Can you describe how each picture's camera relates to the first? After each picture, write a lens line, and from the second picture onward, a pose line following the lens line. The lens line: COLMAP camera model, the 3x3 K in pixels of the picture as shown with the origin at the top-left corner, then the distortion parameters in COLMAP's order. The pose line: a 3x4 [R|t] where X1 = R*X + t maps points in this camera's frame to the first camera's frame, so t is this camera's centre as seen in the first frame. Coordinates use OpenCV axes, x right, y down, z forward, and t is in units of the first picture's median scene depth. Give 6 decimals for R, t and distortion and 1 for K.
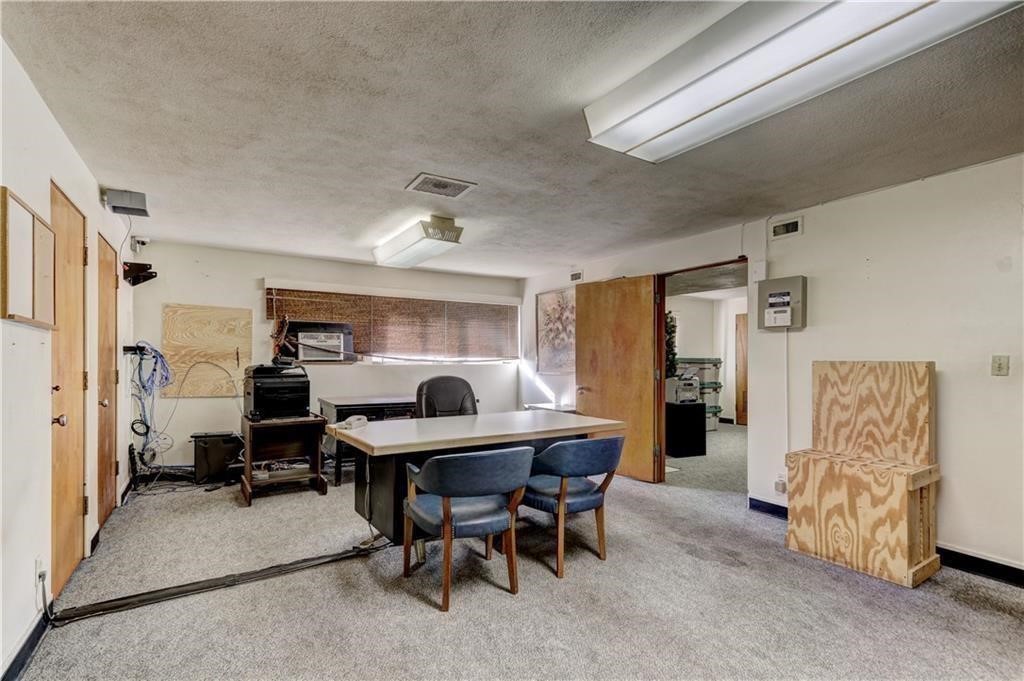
lens RADIAL K [[470.2, 0, 500.9], [0, 470.2, 356.8], [0, 0, 1]] dist [-0.000536, -0.000053]
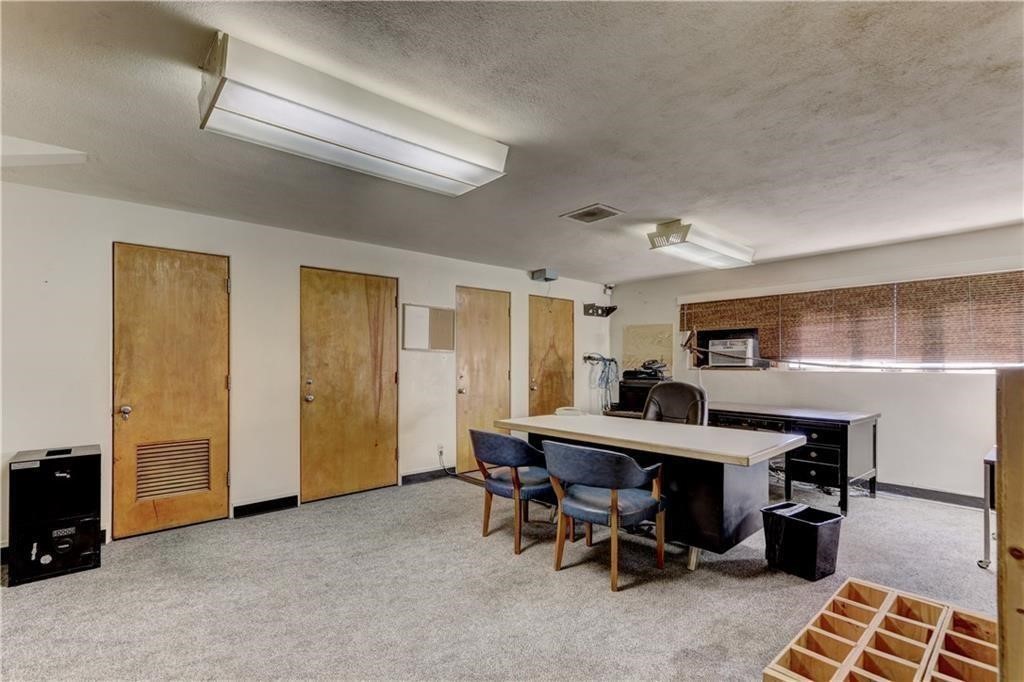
lens RADIAL K [[470.2, 0, 501.5], [0, 470.2, 363.0], [0, 0, 1]] dist [-0.000536, -0.000053]
pose [[0.157330, -0.002556, -0.987543, 0.577949], [0.001788, 0.999996, -0.002303, 0.002579], [0.987544, -0.001404, 0.157334, 0.354788]]
